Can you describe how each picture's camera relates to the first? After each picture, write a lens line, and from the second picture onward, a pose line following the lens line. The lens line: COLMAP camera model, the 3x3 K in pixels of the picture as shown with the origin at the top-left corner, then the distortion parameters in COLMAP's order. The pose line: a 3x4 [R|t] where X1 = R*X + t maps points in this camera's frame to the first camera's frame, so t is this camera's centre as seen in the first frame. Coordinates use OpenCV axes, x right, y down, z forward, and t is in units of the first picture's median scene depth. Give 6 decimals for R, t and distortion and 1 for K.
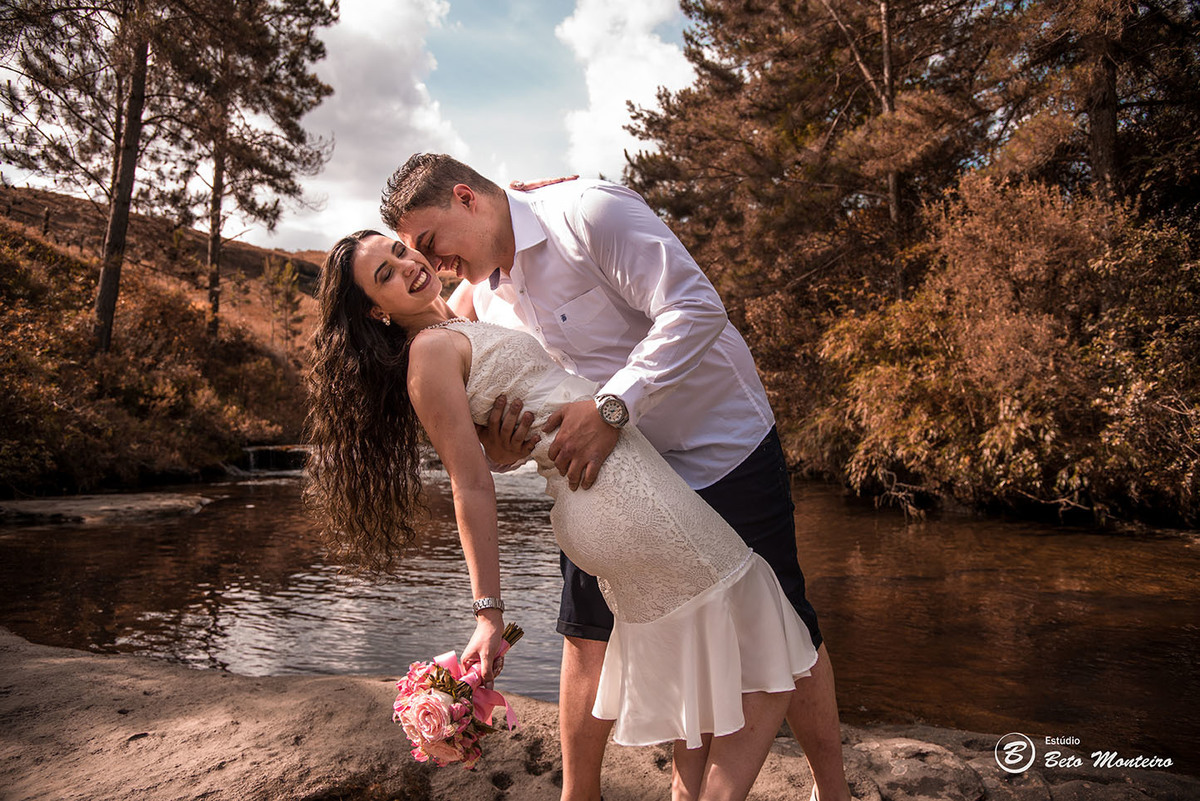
lens RADIAL K [[919.6, 0, 600.0], [0, 919.6, 400.5], [0, 0, 1]] dist [-0.100194, 0.054708]
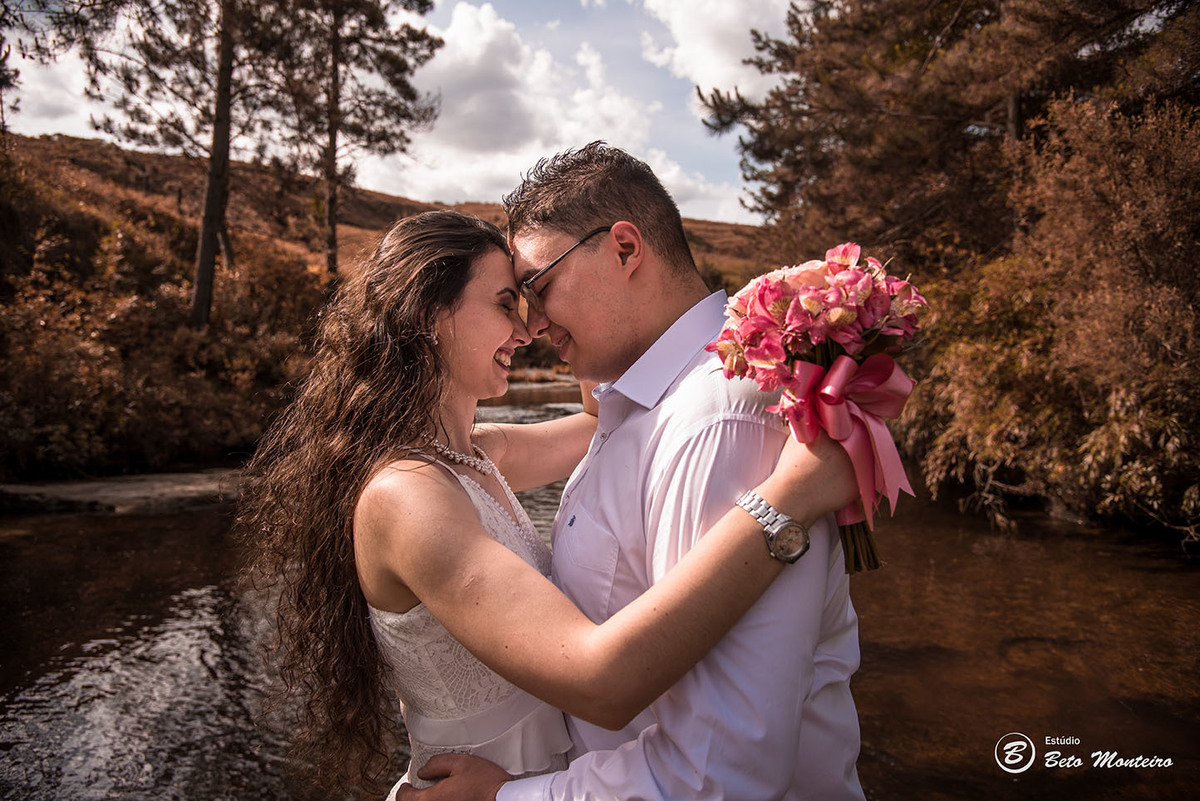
lens RADIAL K [[890.0, 0, 600.0], [0, 890.0, 400.5], [0, 0, 1]] dist [-0.092303, 0.048951]
pose [[0.978812, 0.000665, -0.204761, 0.147935], [0.014313, 0.997327, 0.071657, -0.047216], [0.204261, -0.073069, 0.976186, 0.162967]]
